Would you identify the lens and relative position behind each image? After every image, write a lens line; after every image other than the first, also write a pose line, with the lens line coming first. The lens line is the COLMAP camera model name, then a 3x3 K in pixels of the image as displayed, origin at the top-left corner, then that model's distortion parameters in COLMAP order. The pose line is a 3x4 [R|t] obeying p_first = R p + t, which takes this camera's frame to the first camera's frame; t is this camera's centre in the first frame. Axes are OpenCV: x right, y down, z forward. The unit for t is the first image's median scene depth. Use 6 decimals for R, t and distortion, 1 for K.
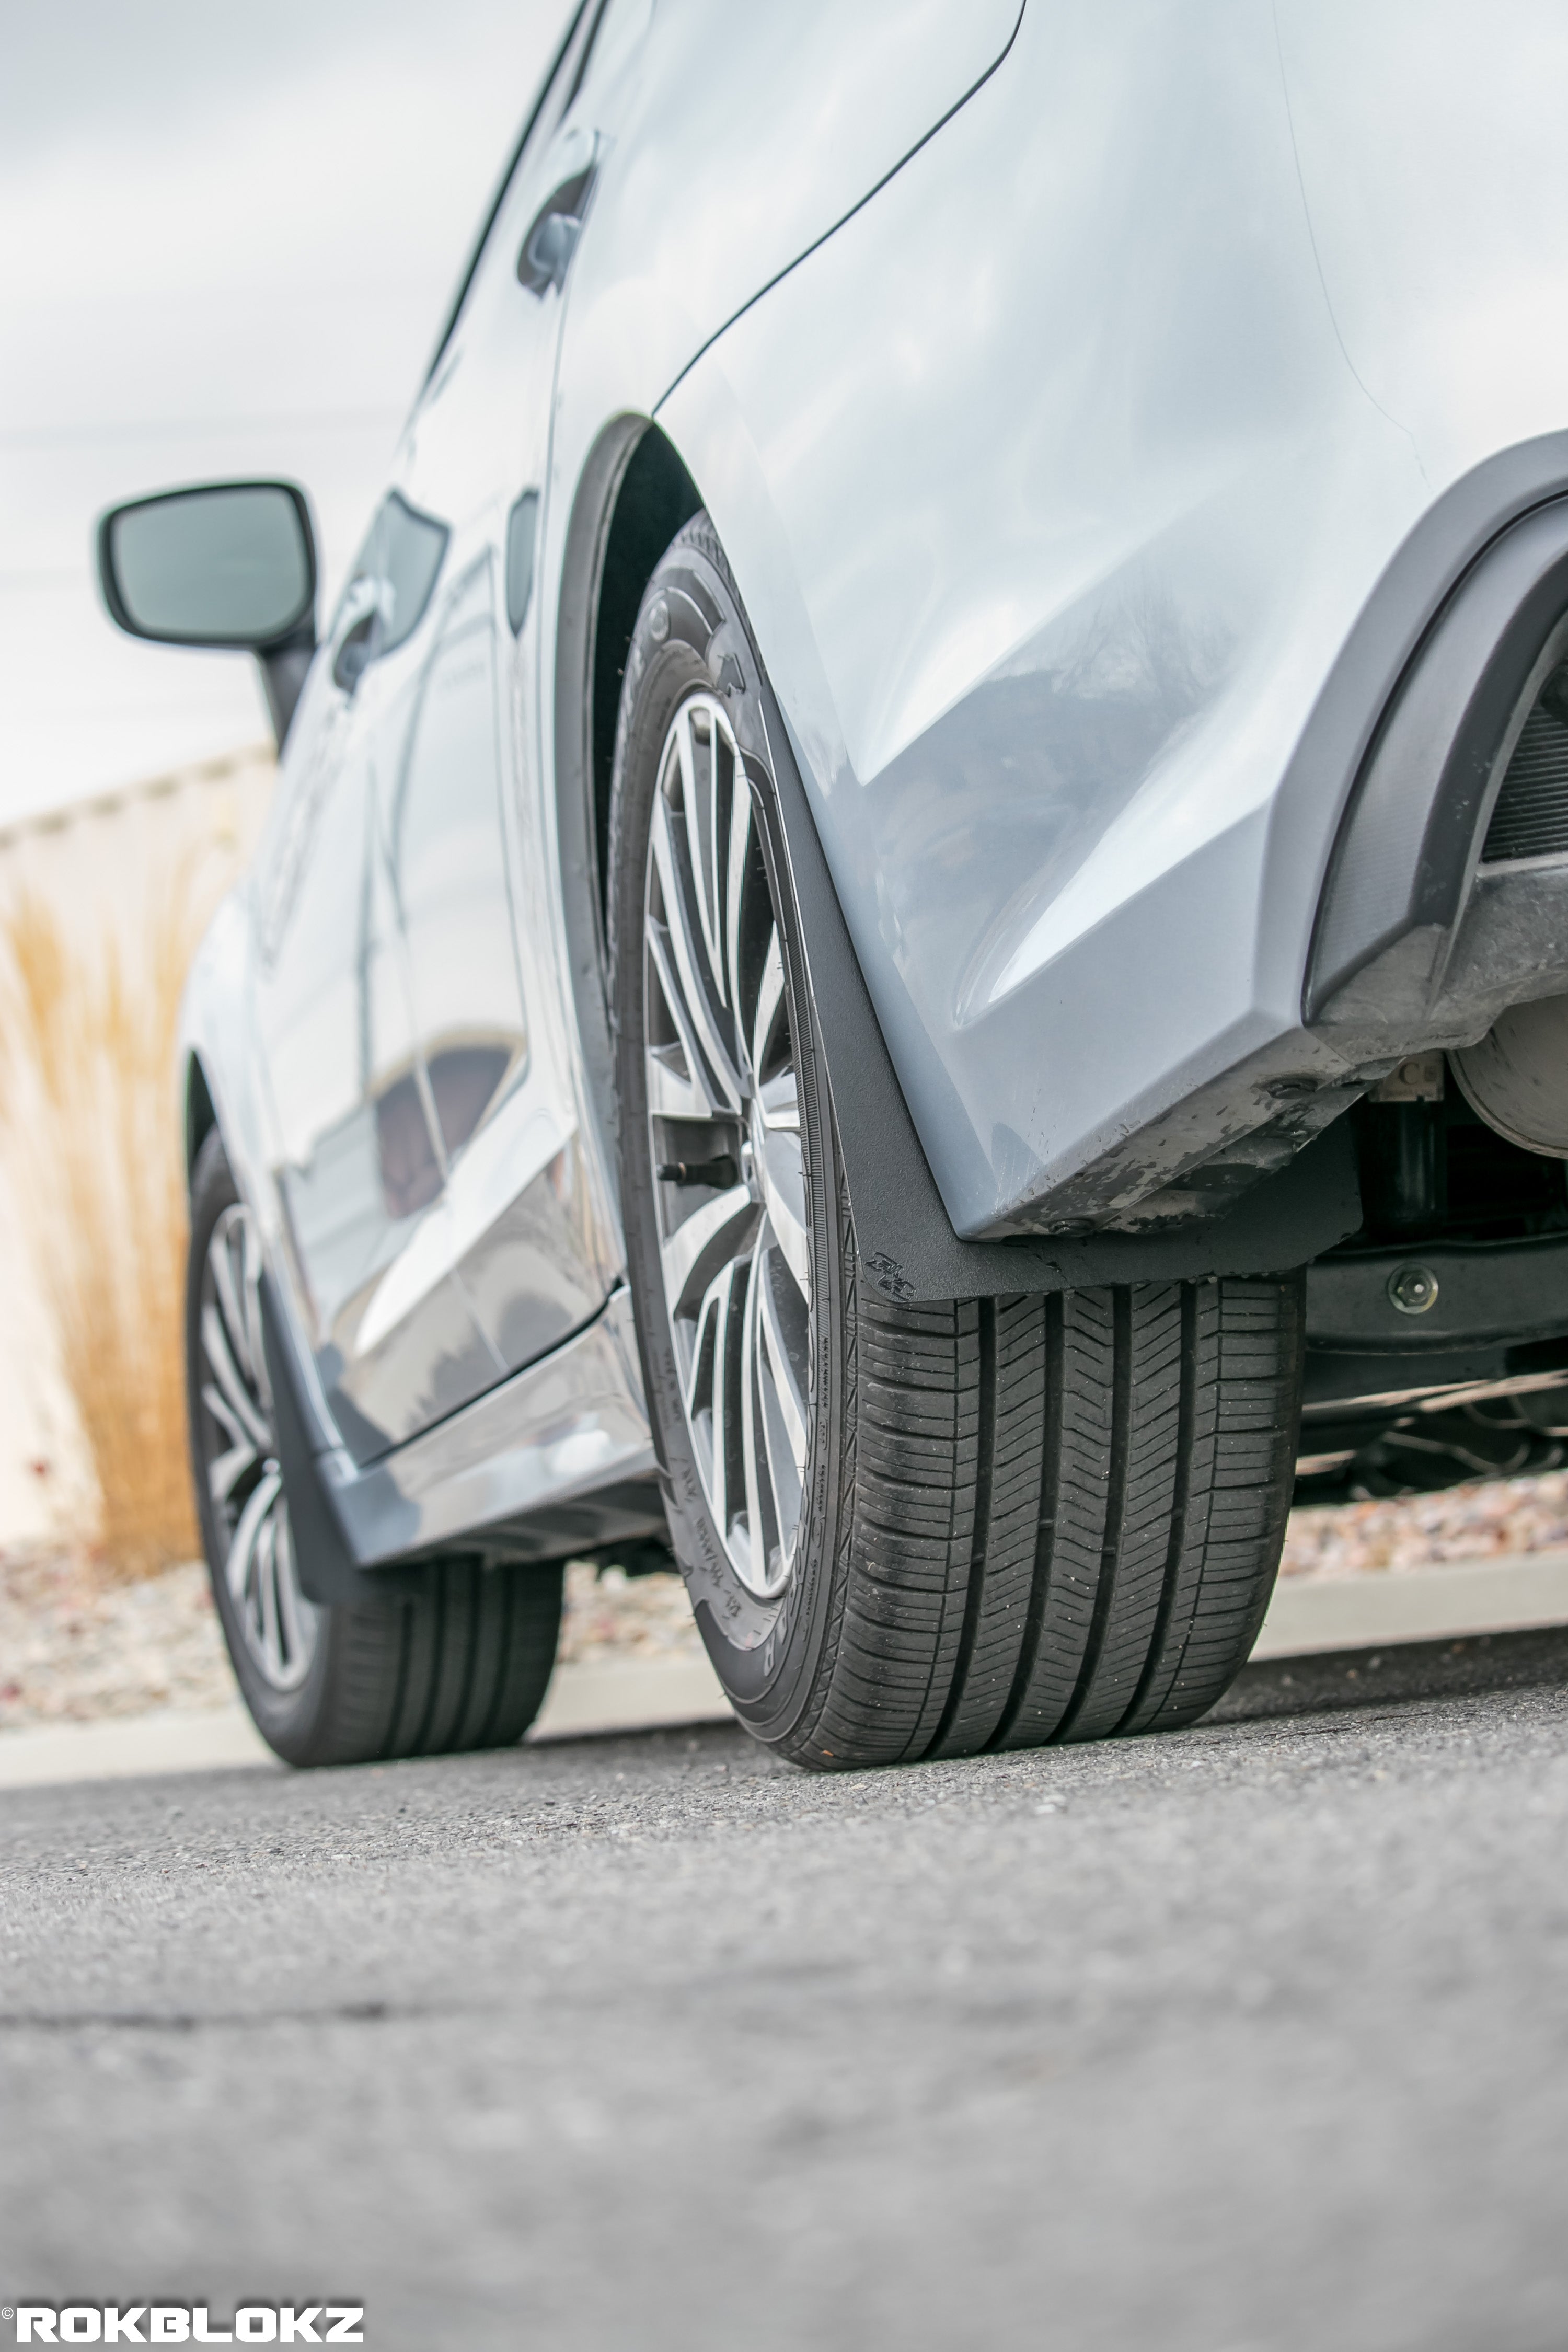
lens RADIAL K [[5940.5, 0, 784.0], [0, 5940.5, 1176.0], [0, 0, 1]] dist [-0.405986, 0.622160]
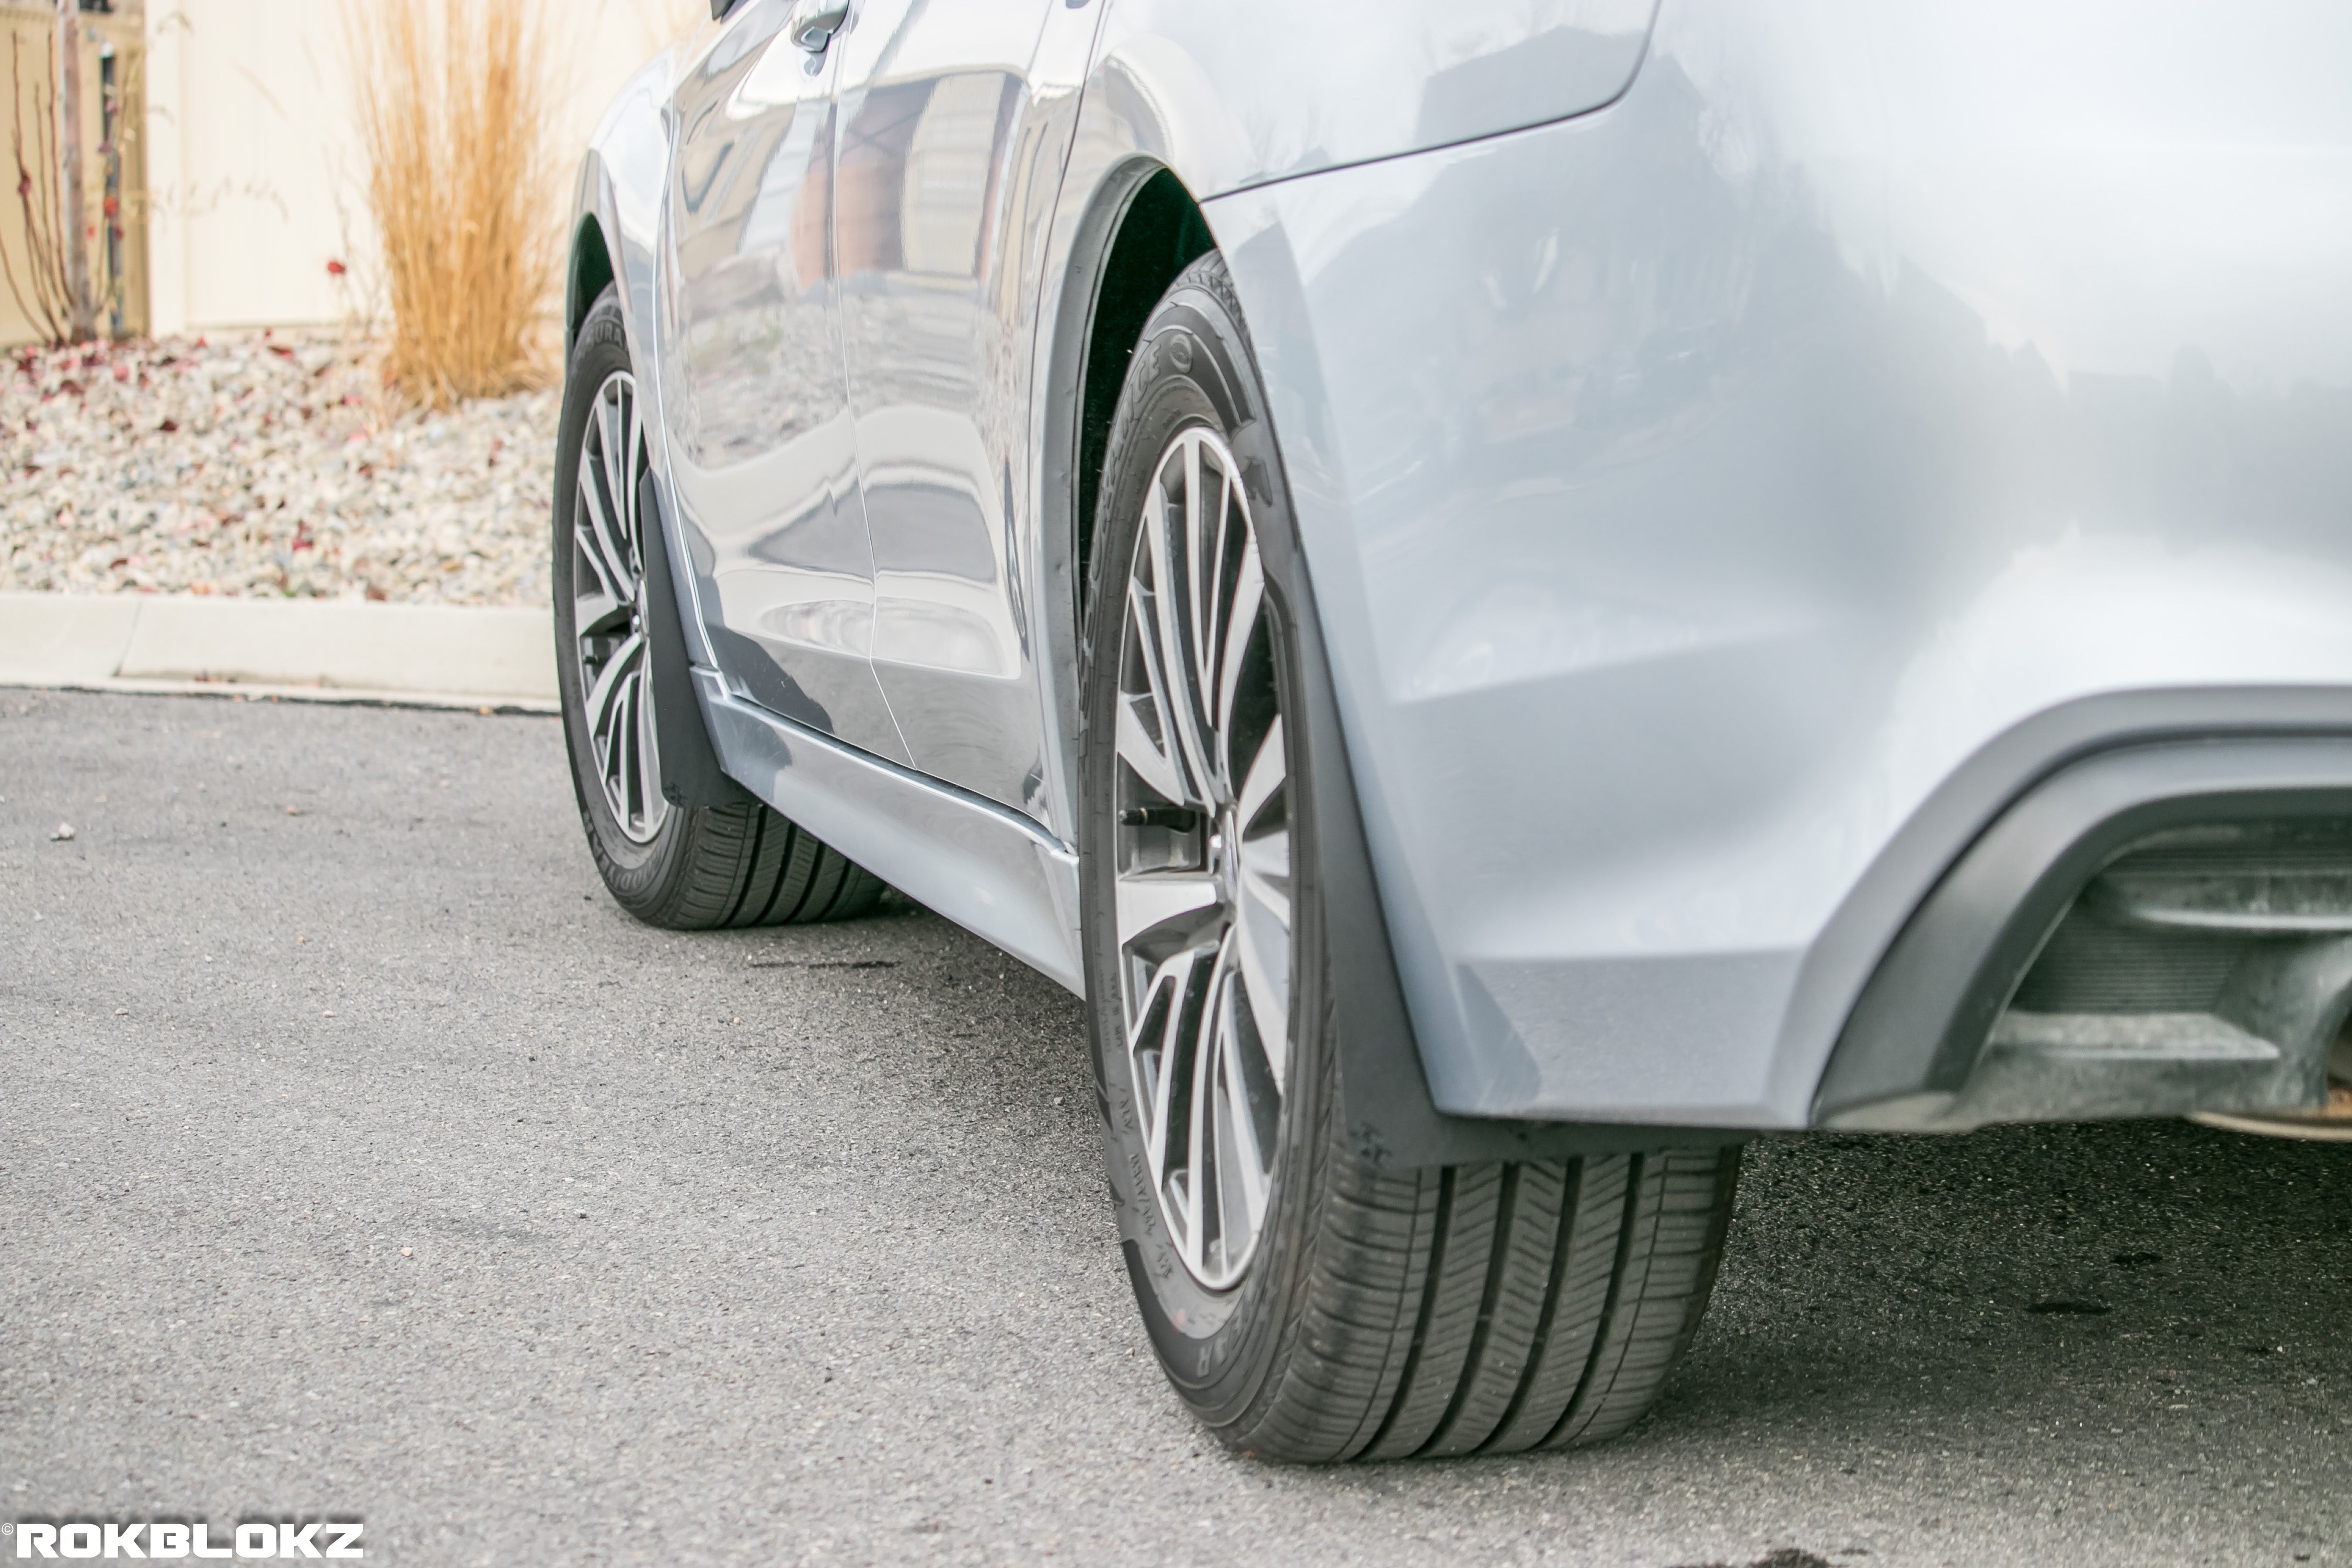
lens RADIAL K [[5940.5, 0, 1240.8], [0, 5940.5, 710.9], [0, 0, 1]] dist [-0.405986, 0.622160]
pose [[0.995350, 0.084698, 0.045885, -0.057656], [-0.090794, 0.984025, 0.153136, -0.209124], [-0.032181, -0.156590, 0.987139, -0.034466]]
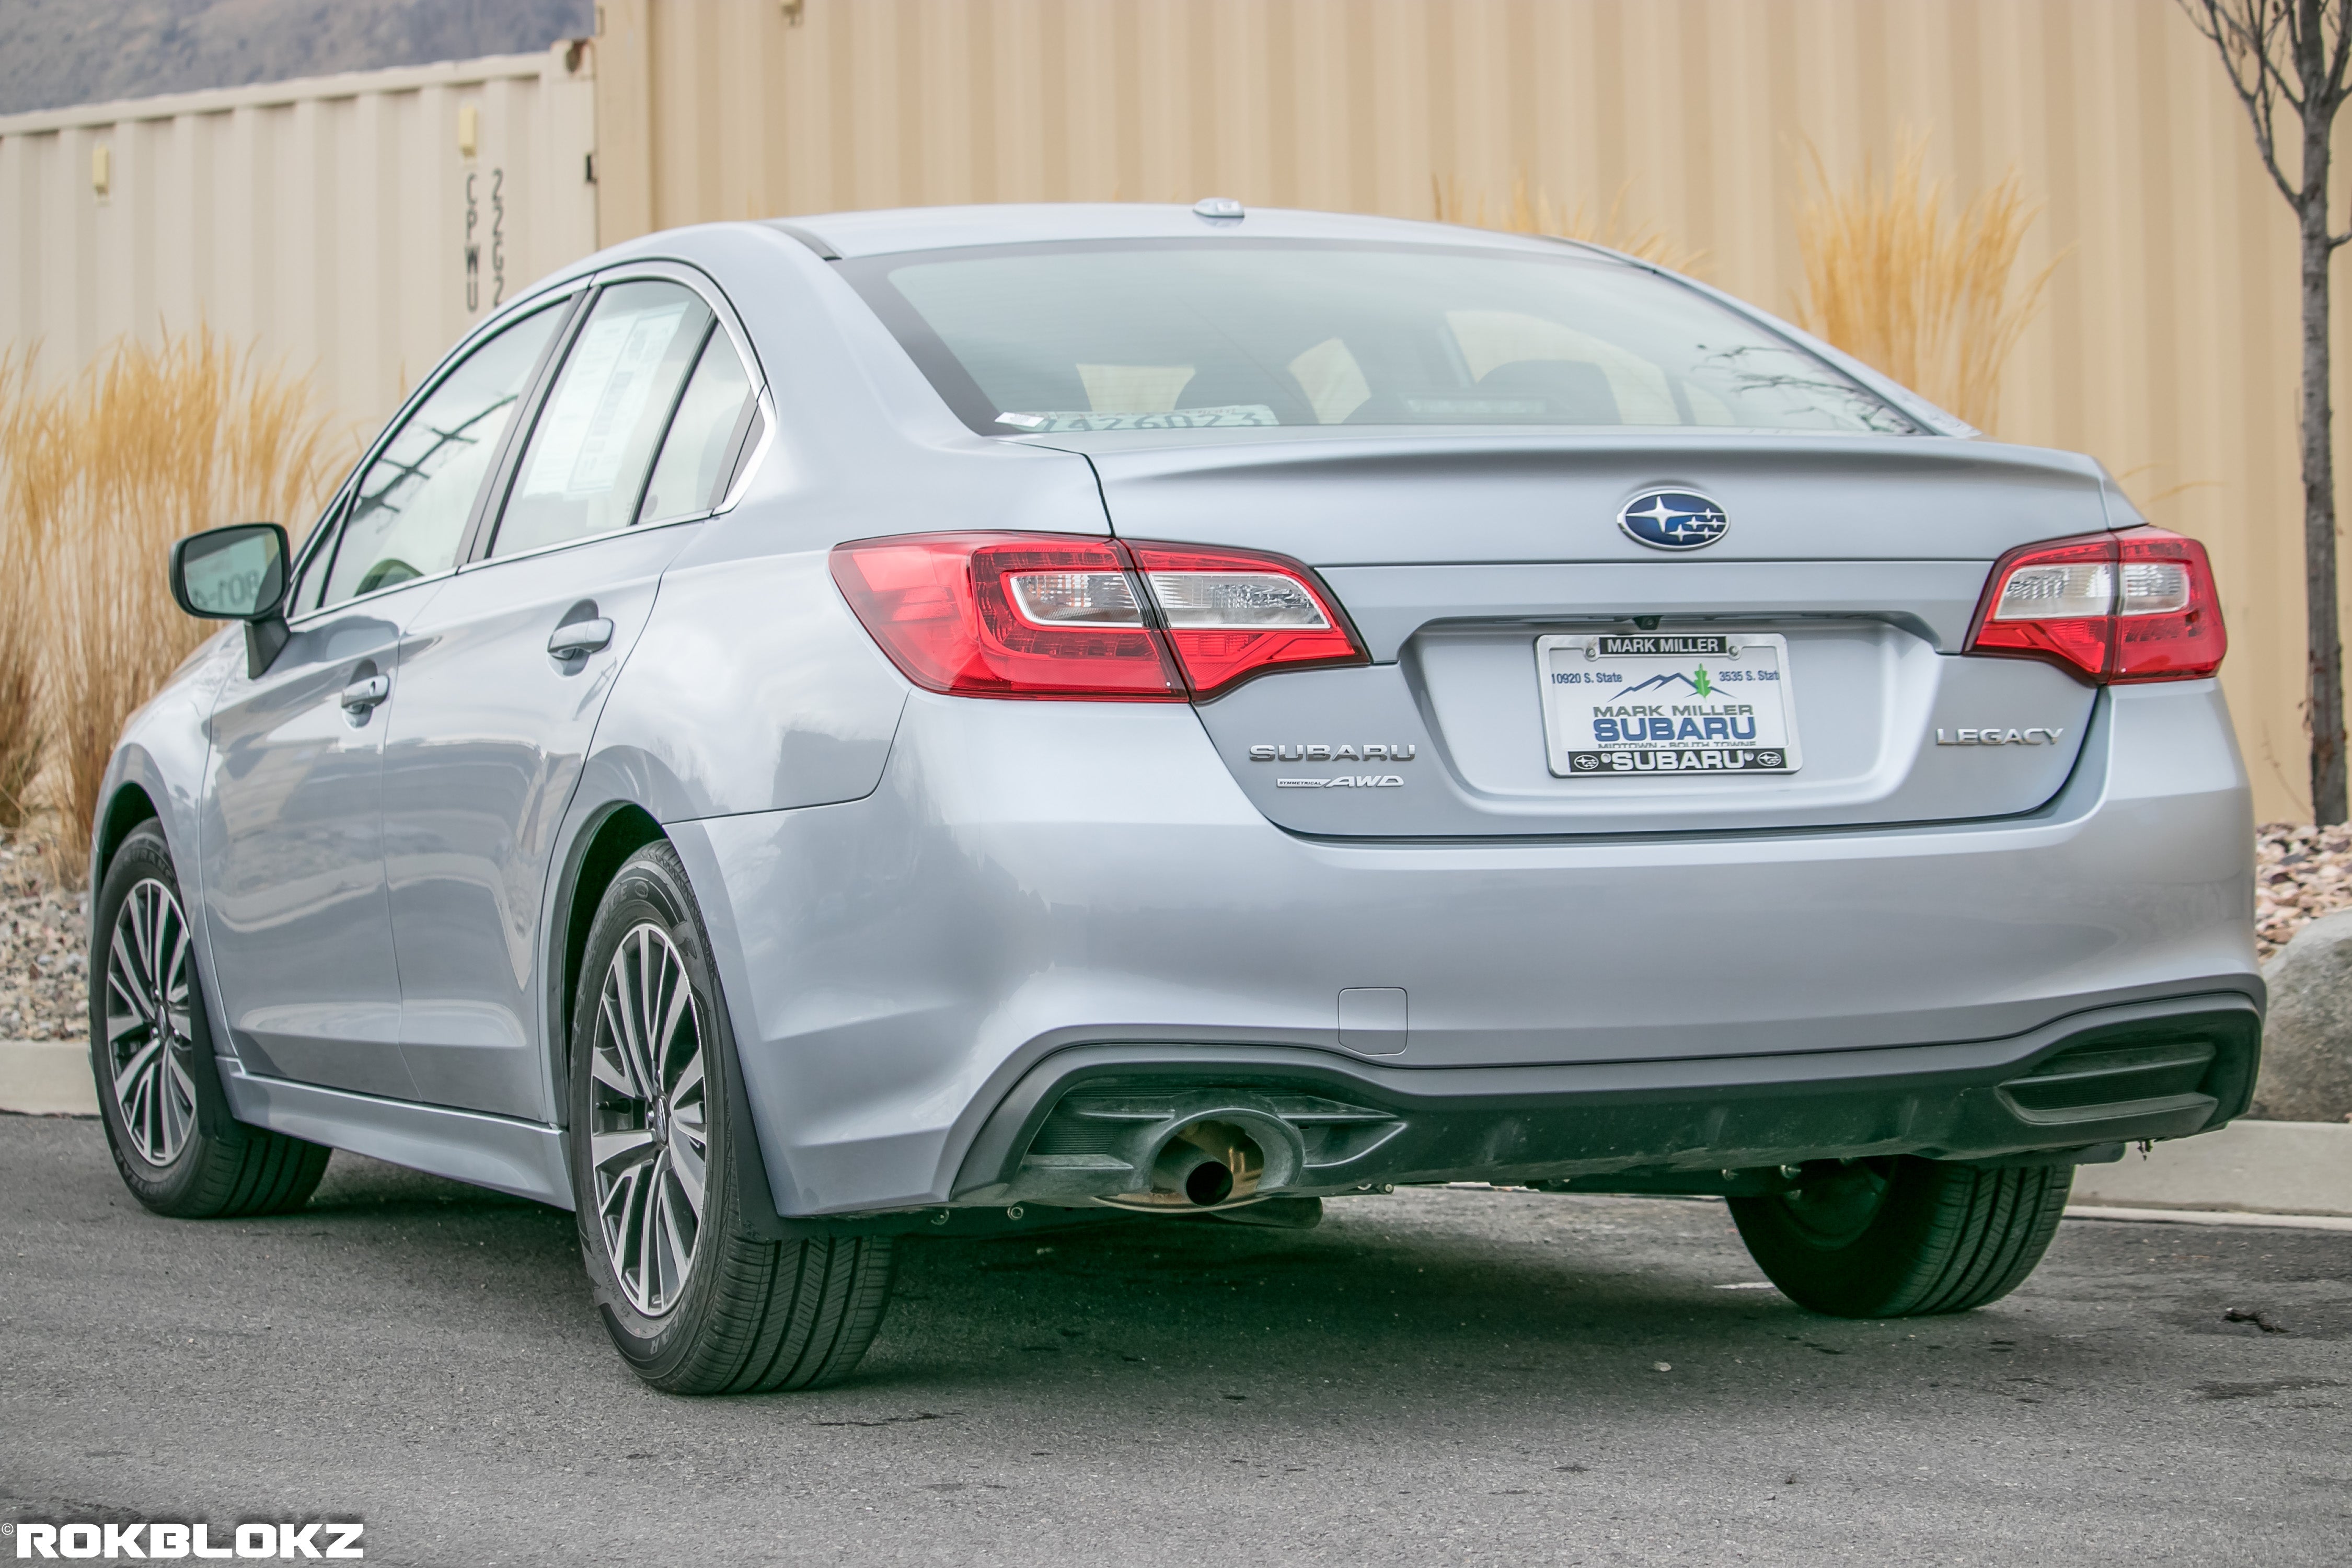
lens RADIAL K [[5940.5, 0, 1240.8], [0, 5940.5, 710.9], [0, 0, 1]] dist [-0.405986, 0.622160]
pose [[0.970389, 0.098045, 0.220754, -0.334833], [-0.112827, 0.992072, 0.055350, -0.342659], [-0.213577, -0.078618, 0.973758, -1.375719]]
